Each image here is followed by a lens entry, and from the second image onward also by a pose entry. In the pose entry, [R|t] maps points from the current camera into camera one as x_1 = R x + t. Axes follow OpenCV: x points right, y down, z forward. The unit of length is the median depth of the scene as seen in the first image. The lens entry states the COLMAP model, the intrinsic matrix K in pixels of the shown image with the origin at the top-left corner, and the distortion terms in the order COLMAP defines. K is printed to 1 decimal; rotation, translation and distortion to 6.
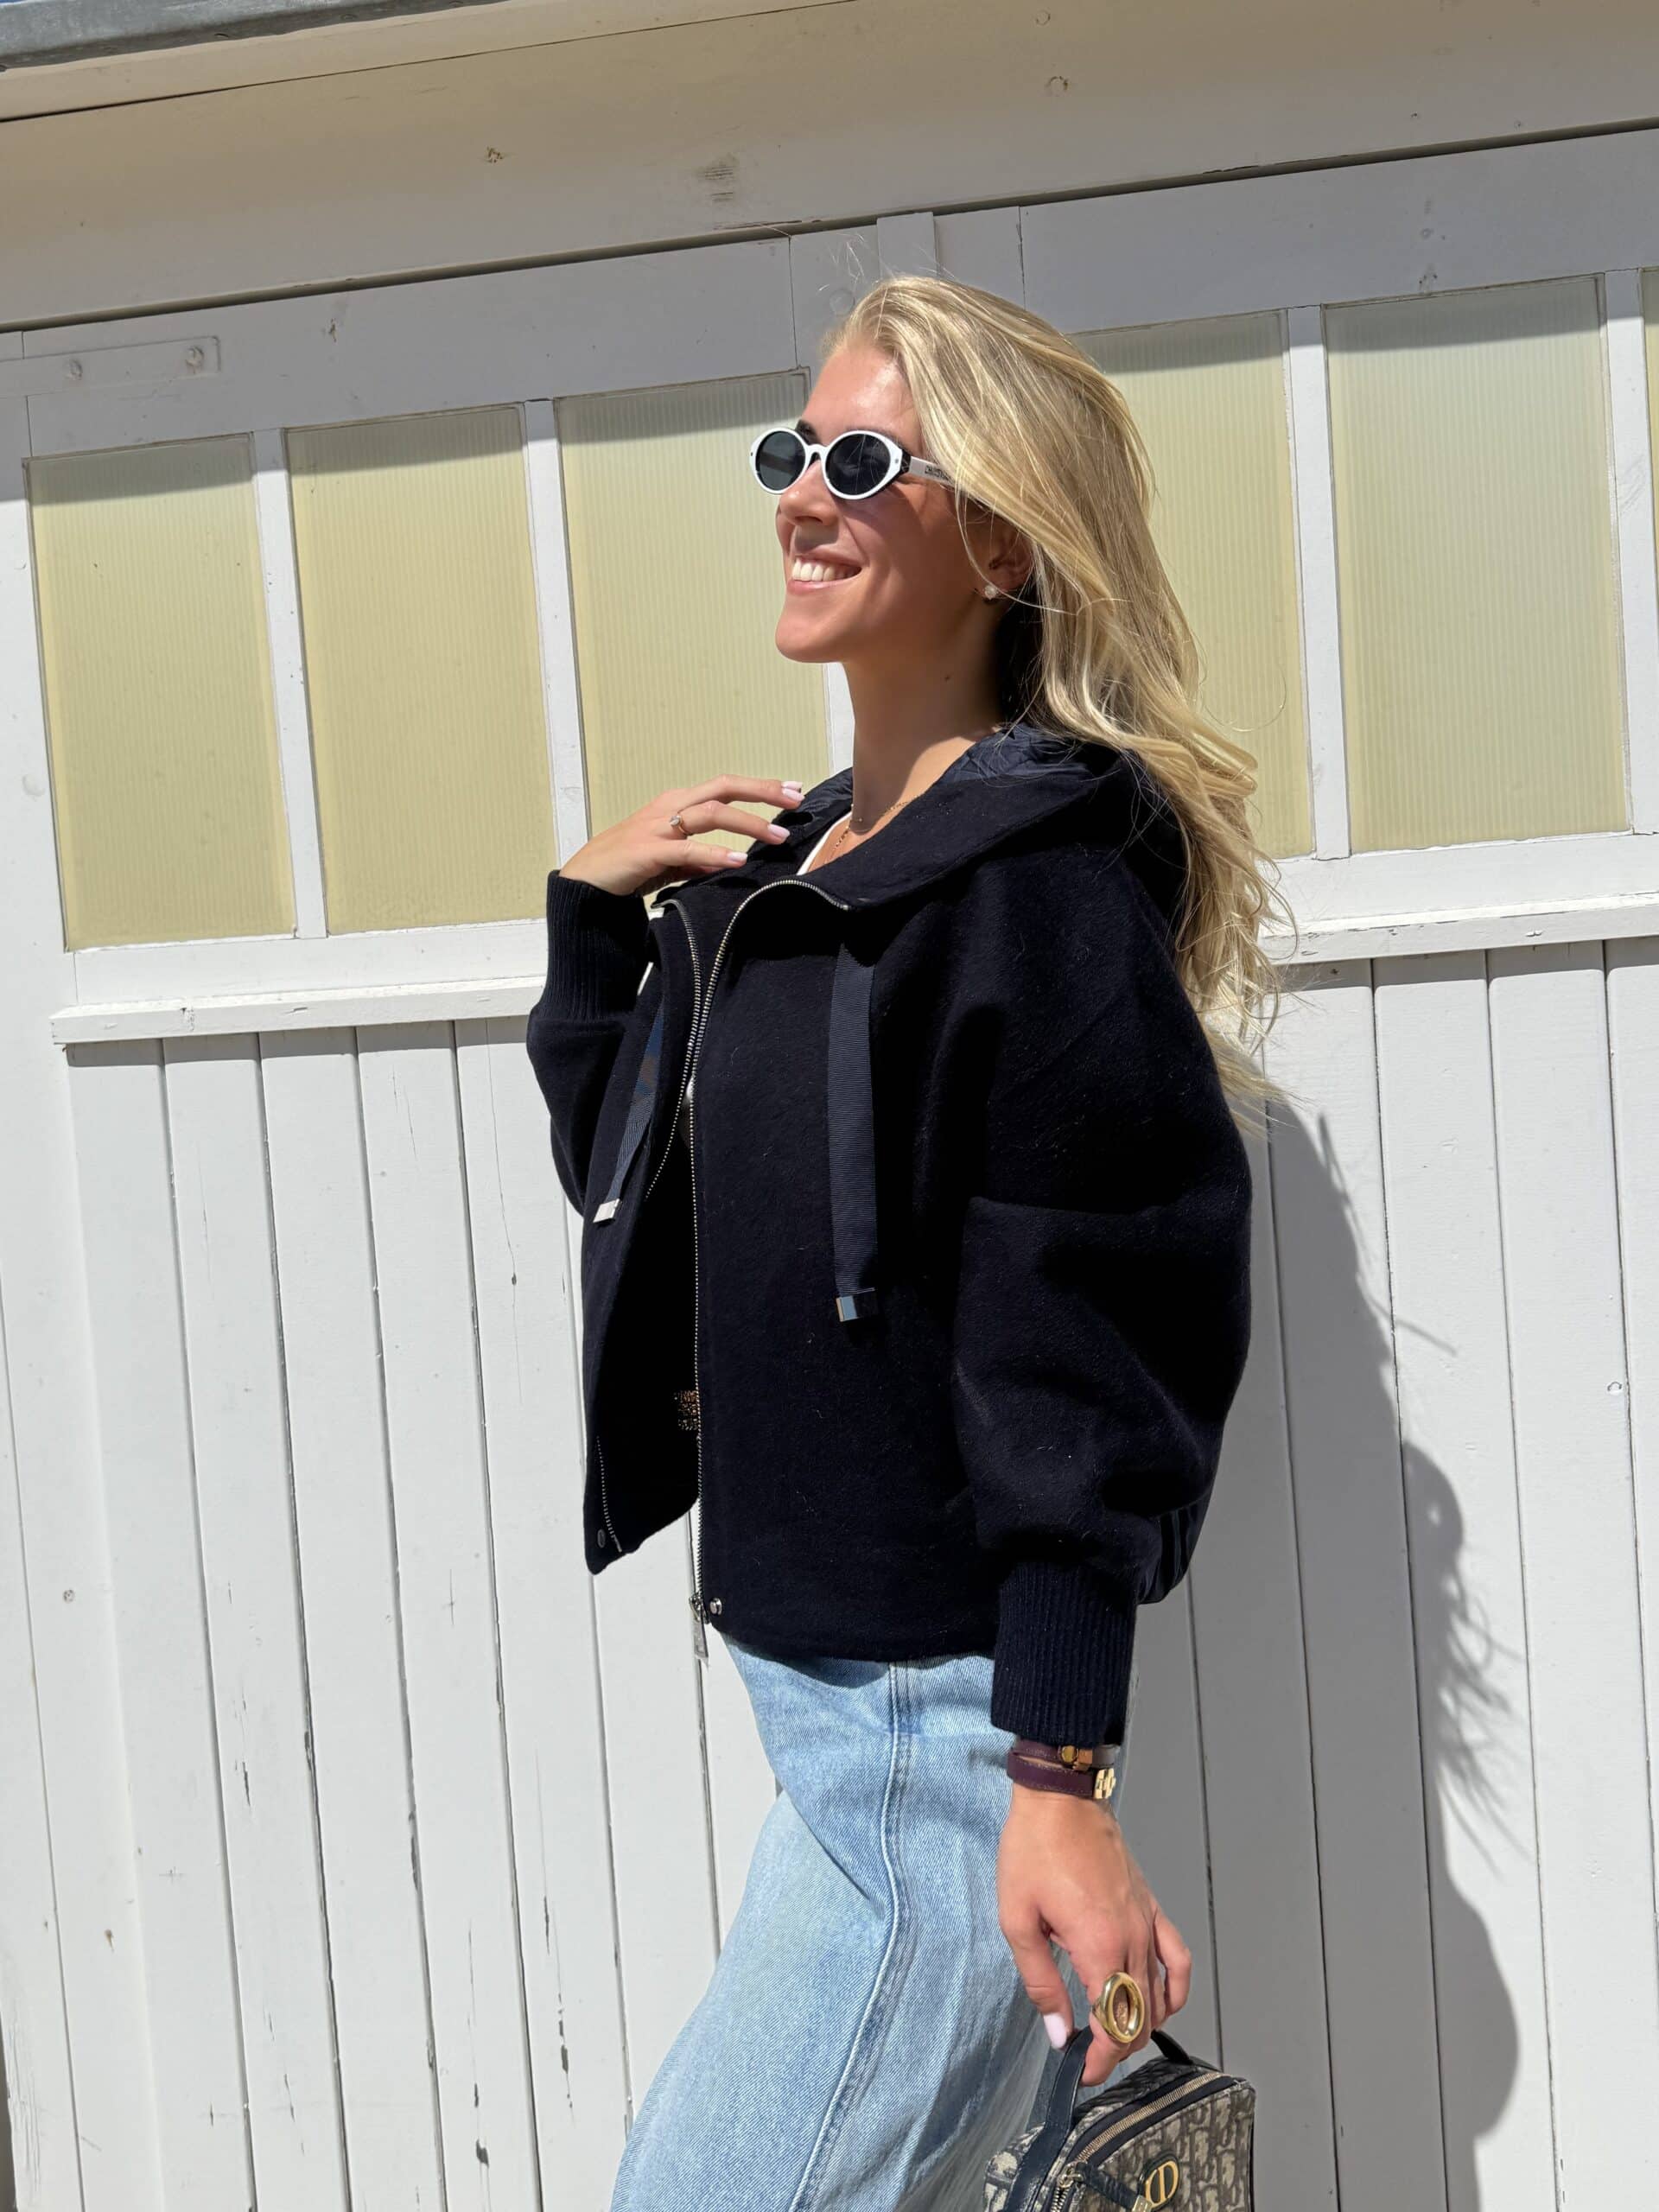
lens RADIAL K [[2009.4, 0, 829.7], [0, 2009.4, 1112.8], [0, 0, 1]] dist [0.048160, -0.086607]
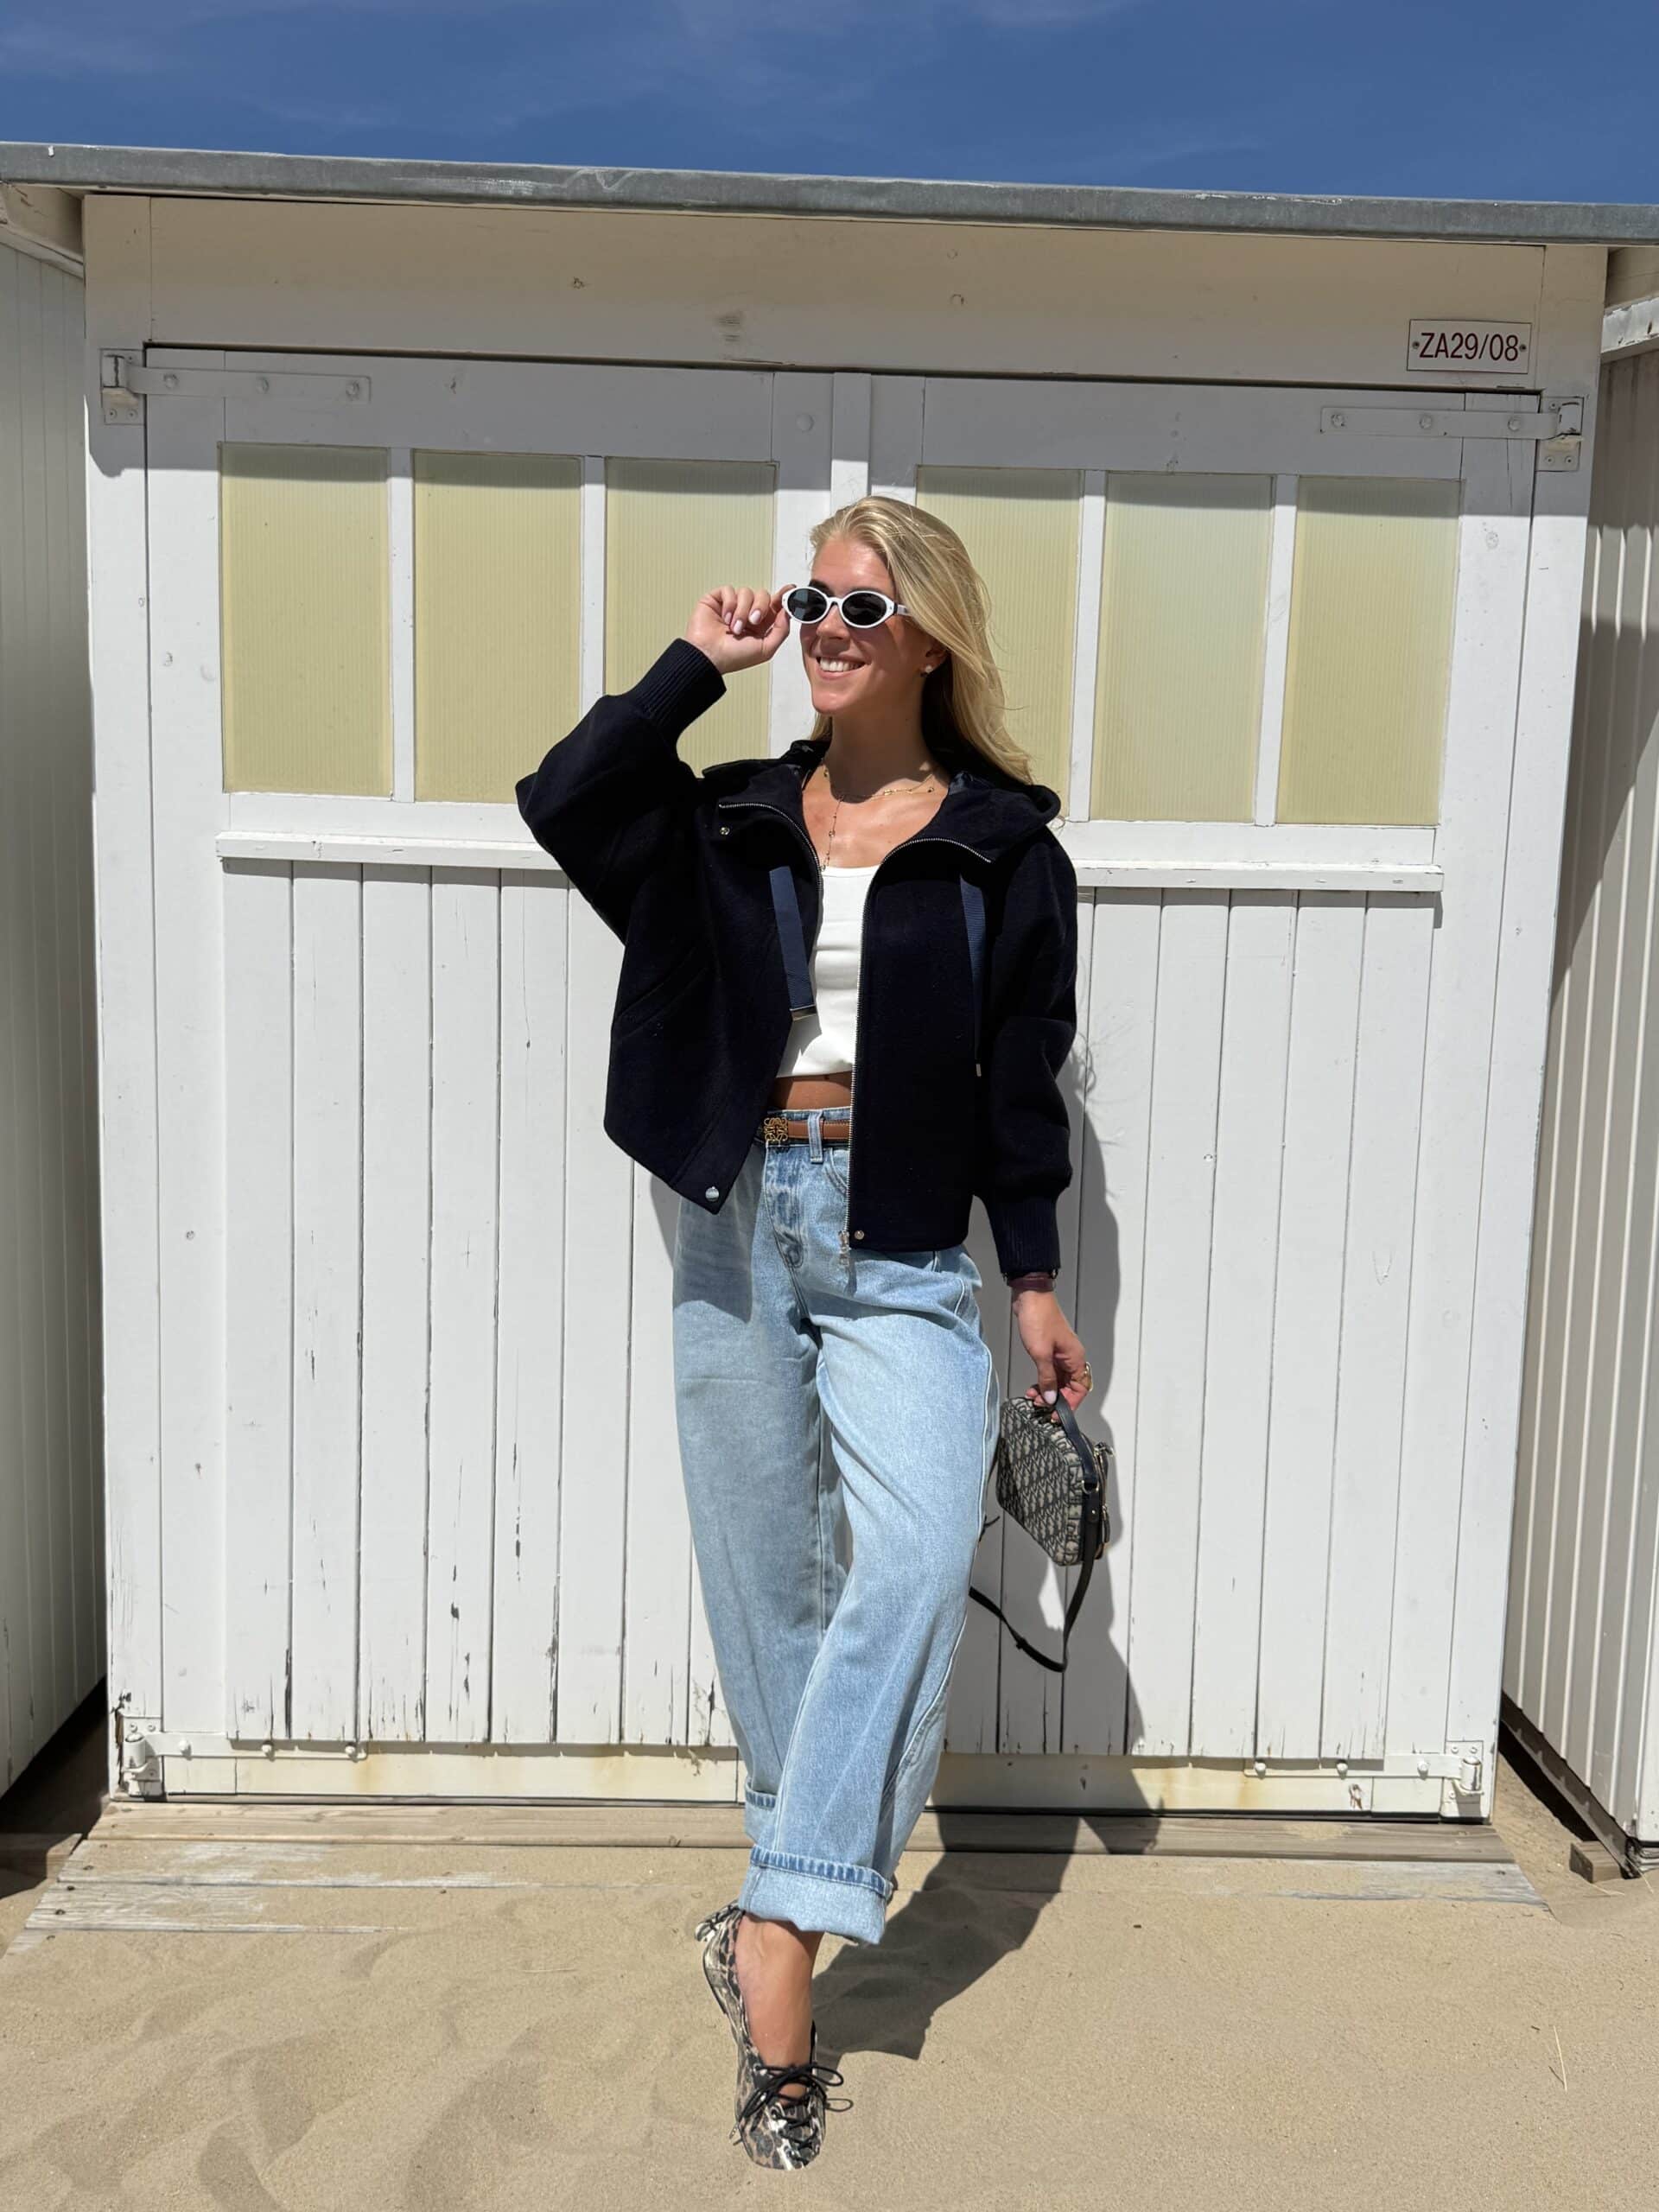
lens RADIAL K [[2009.4, 0, 826.2], [0, 2009.4, 1111.2], [0, 0, 1]] dist [0.048160, -0.086607]
pose [[0.983327, 0.075764, 0.165312, -0.183068], [-0.088592, 0.993488, 0.071650, 0.005837], [-0.158807, -0.085101, 0.983635, -0.526462]]
